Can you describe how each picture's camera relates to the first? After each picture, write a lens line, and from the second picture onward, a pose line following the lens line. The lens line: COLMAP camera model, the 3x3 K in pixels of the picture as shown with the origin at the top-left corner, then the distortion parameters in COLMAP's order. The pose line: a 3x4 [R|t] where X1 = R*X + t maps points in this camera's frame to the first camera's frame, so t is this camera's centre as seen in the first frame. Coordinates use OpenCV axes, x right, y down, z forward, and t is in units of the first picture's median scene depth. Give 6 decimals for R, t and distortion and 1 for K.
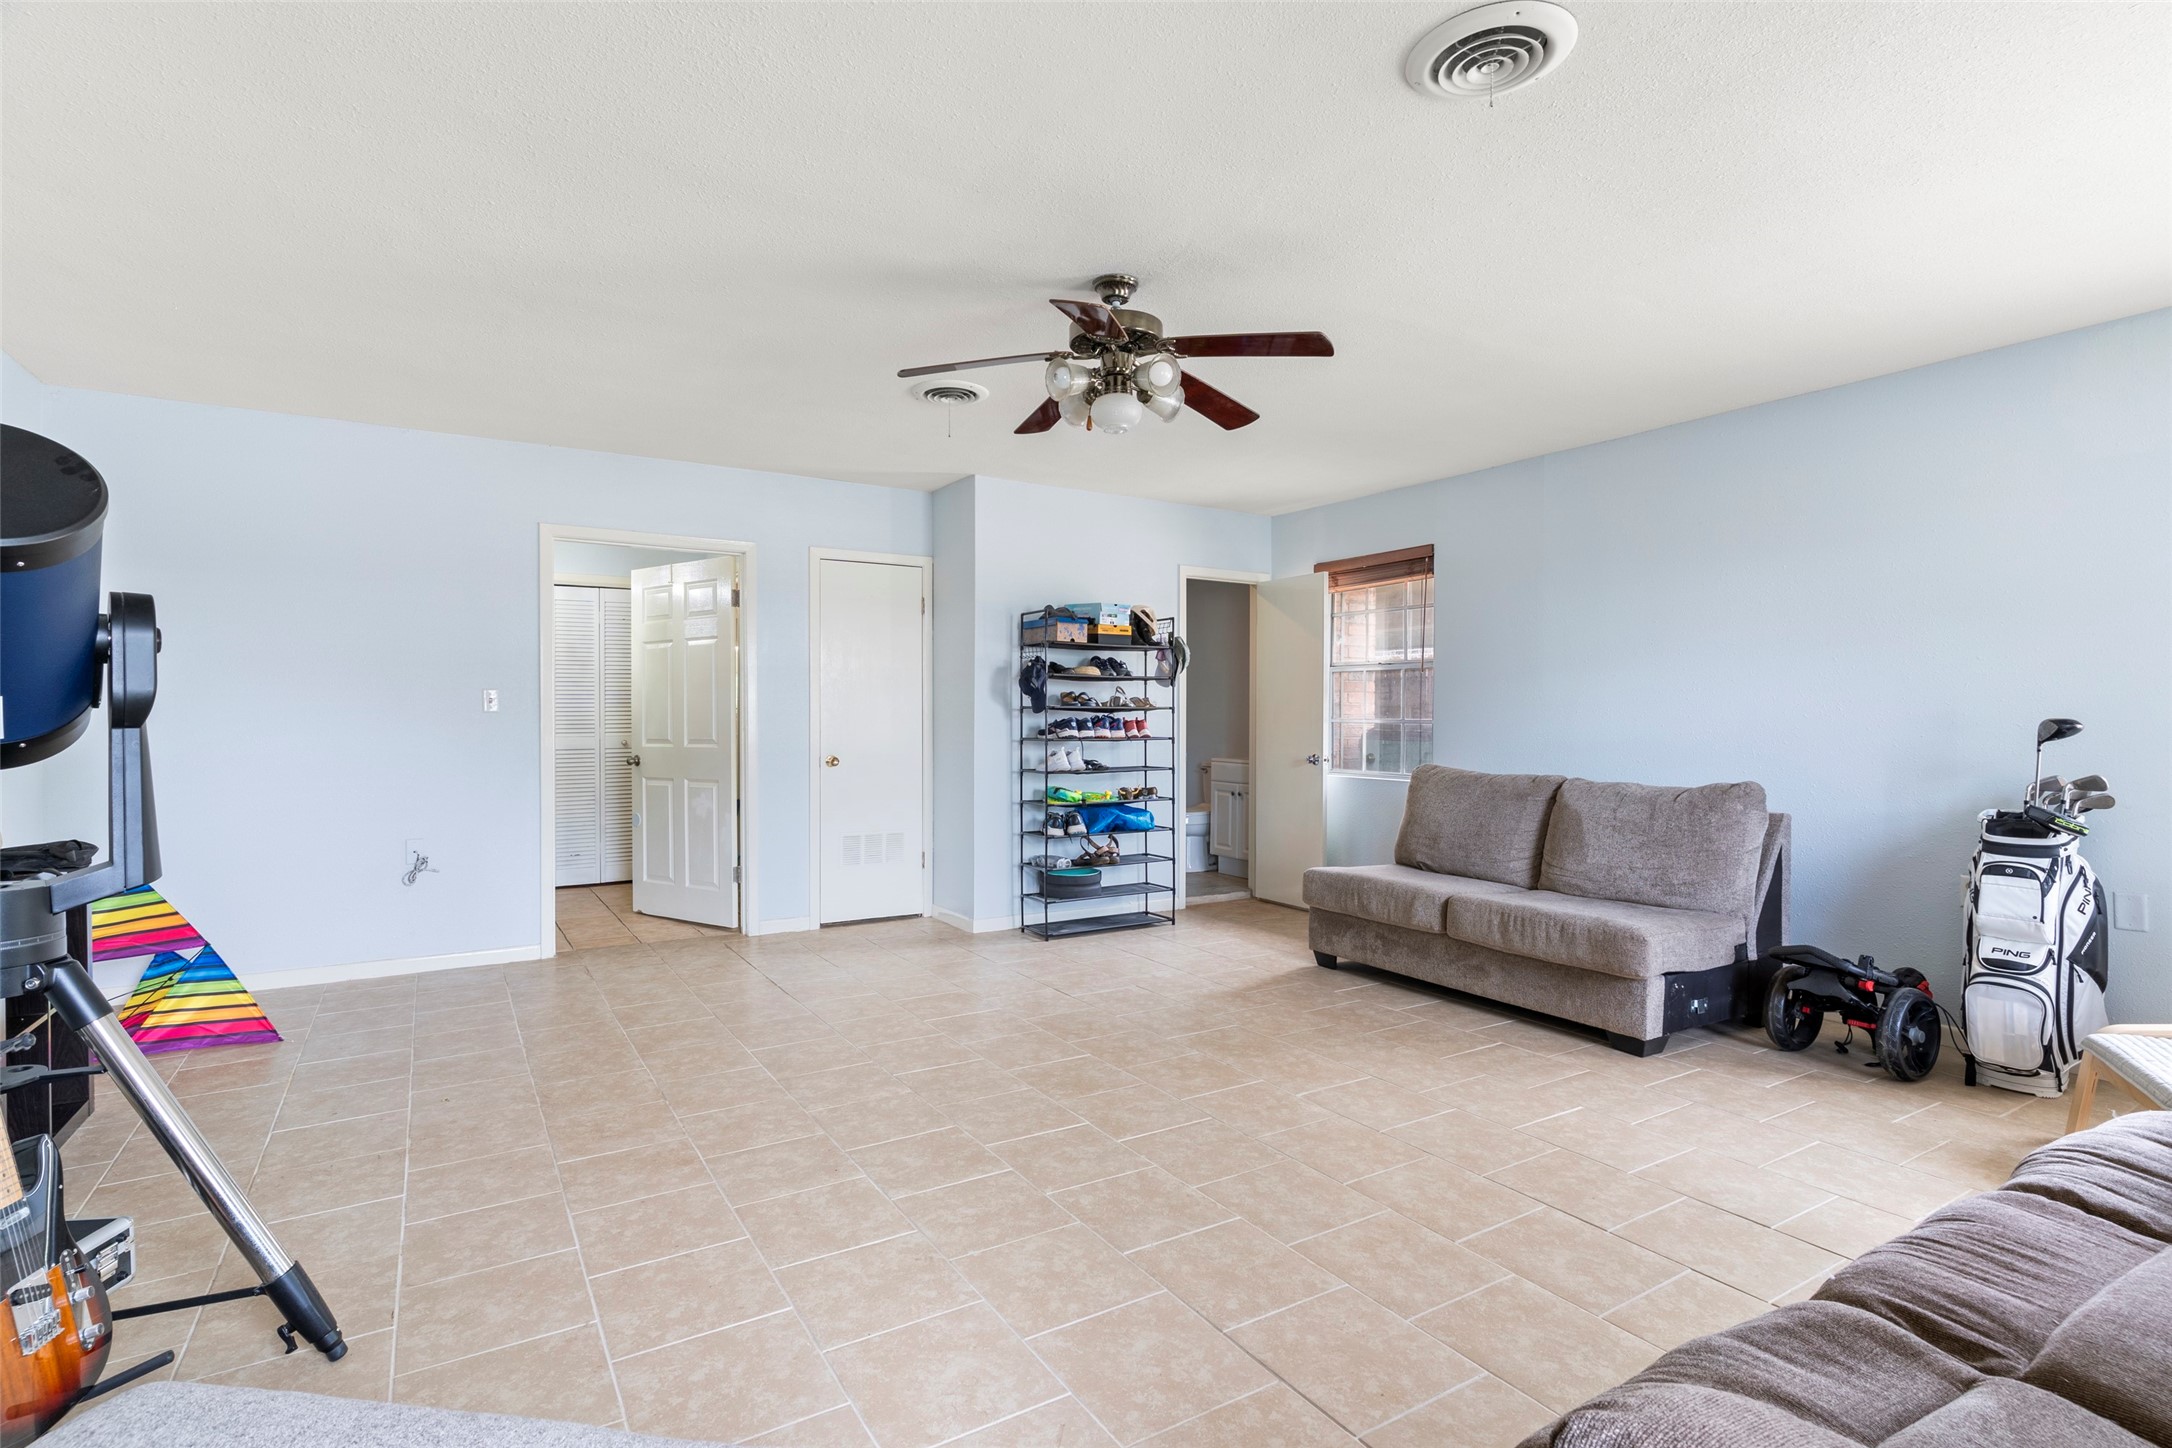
lens RADIAL K [[1047.2, 0, 1069.5], [0, 1047.2, 712.5], [0, 0, 1]] dist [0.001327, 0.001188]
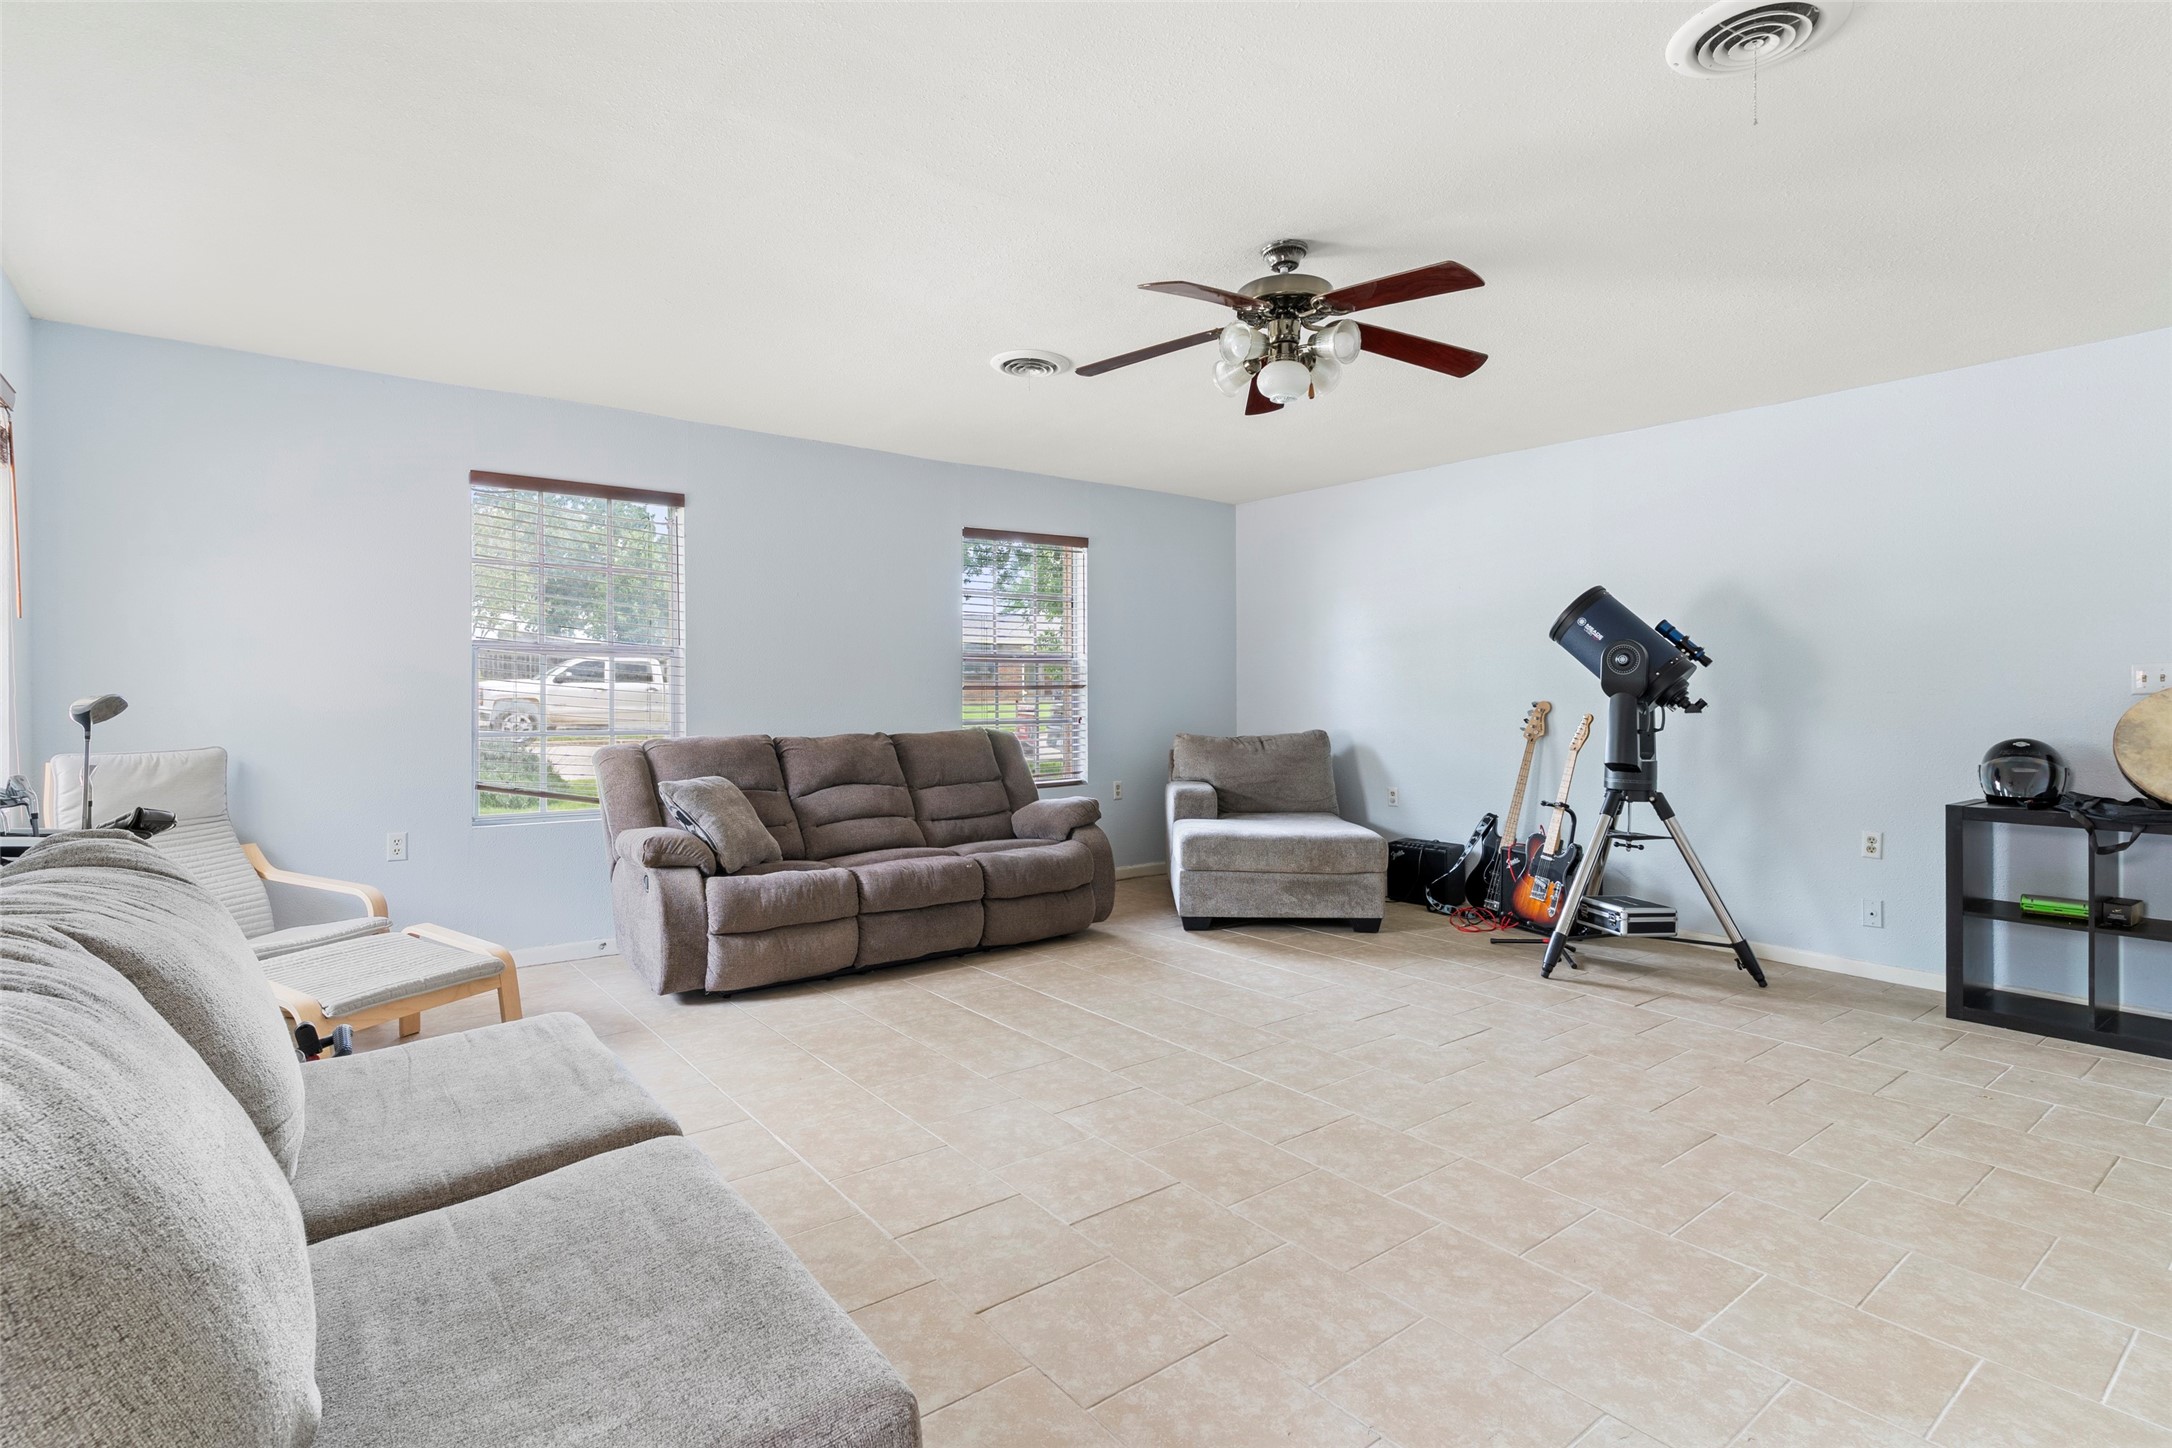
lens RADIAL K [[1047.2, 0, 1069.5], [0, 1047.2, 712.5], [0, 0, 1]] dist [0.001327, 0.001188]
pose [[-0.994690, 0.001624, -0.102902, 0.298419], [0.000155, 0.999898, 0.014282, 0.007841], [0.102915, 0.014190, -0.994589, 1.697494]]
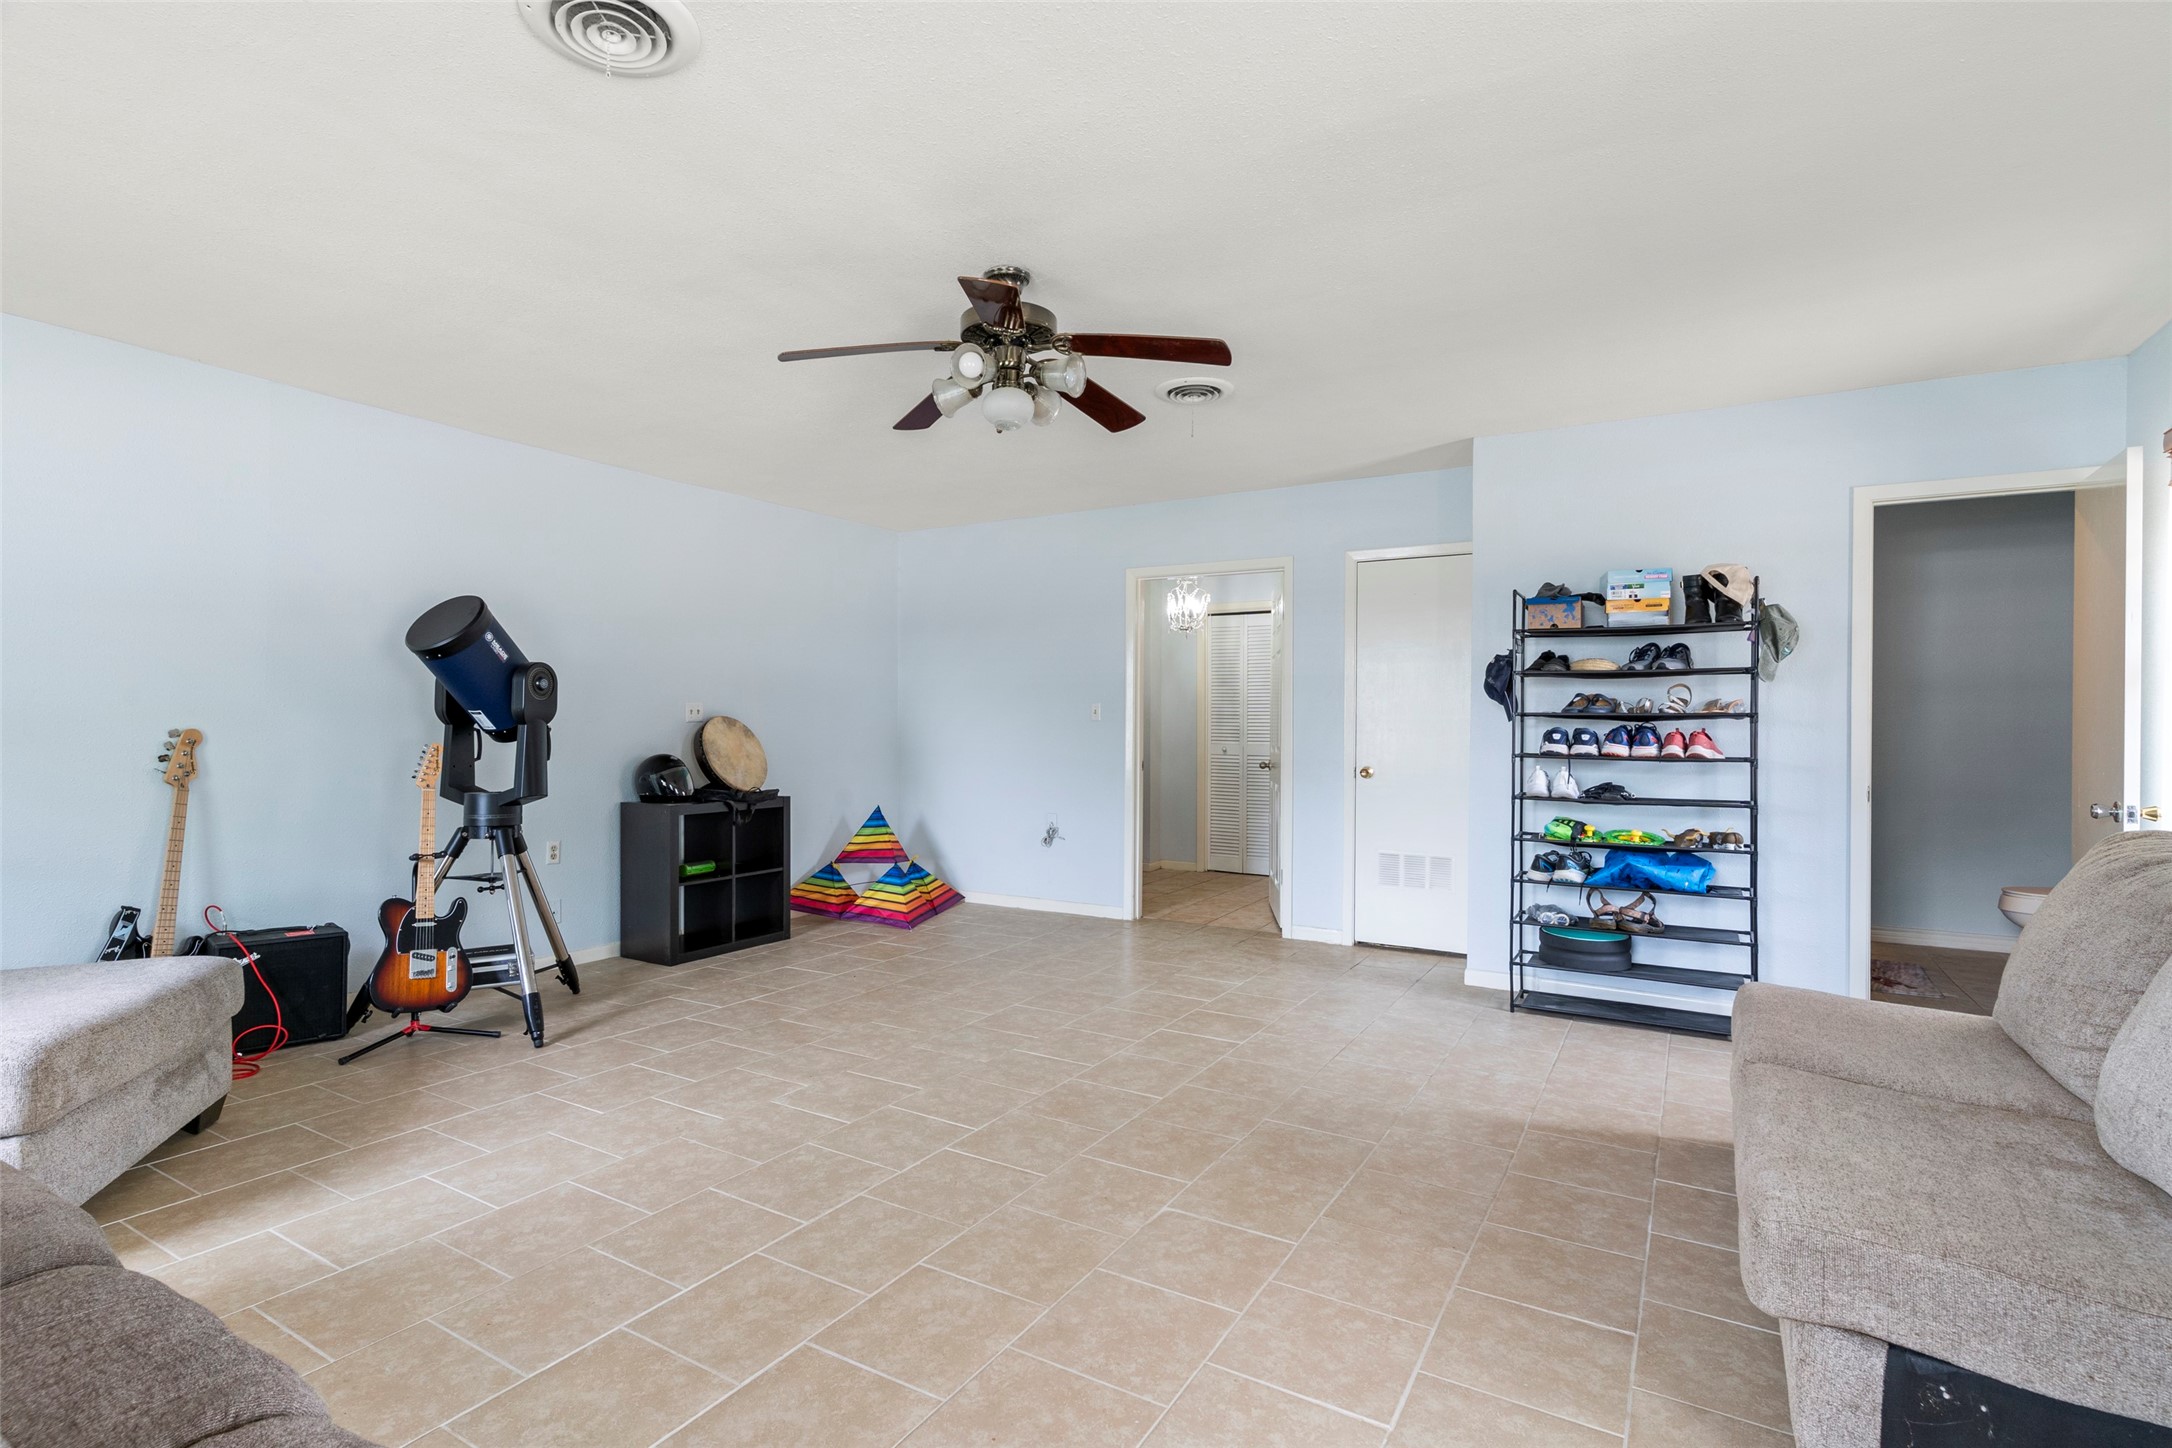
lens RADIAL K [[1047.2, 0, 1069.5], [0, 1047.2, 712.5], [0, 0, 1]] dist [0.001327, 0.001188]
pose [[0.458888, -0.007489, -0.888463, 0.812193], [-0.003504, 0.999941, -0.010239, 0.004499], [0.888487, 0.007812, 0.458834, 0.530945]]
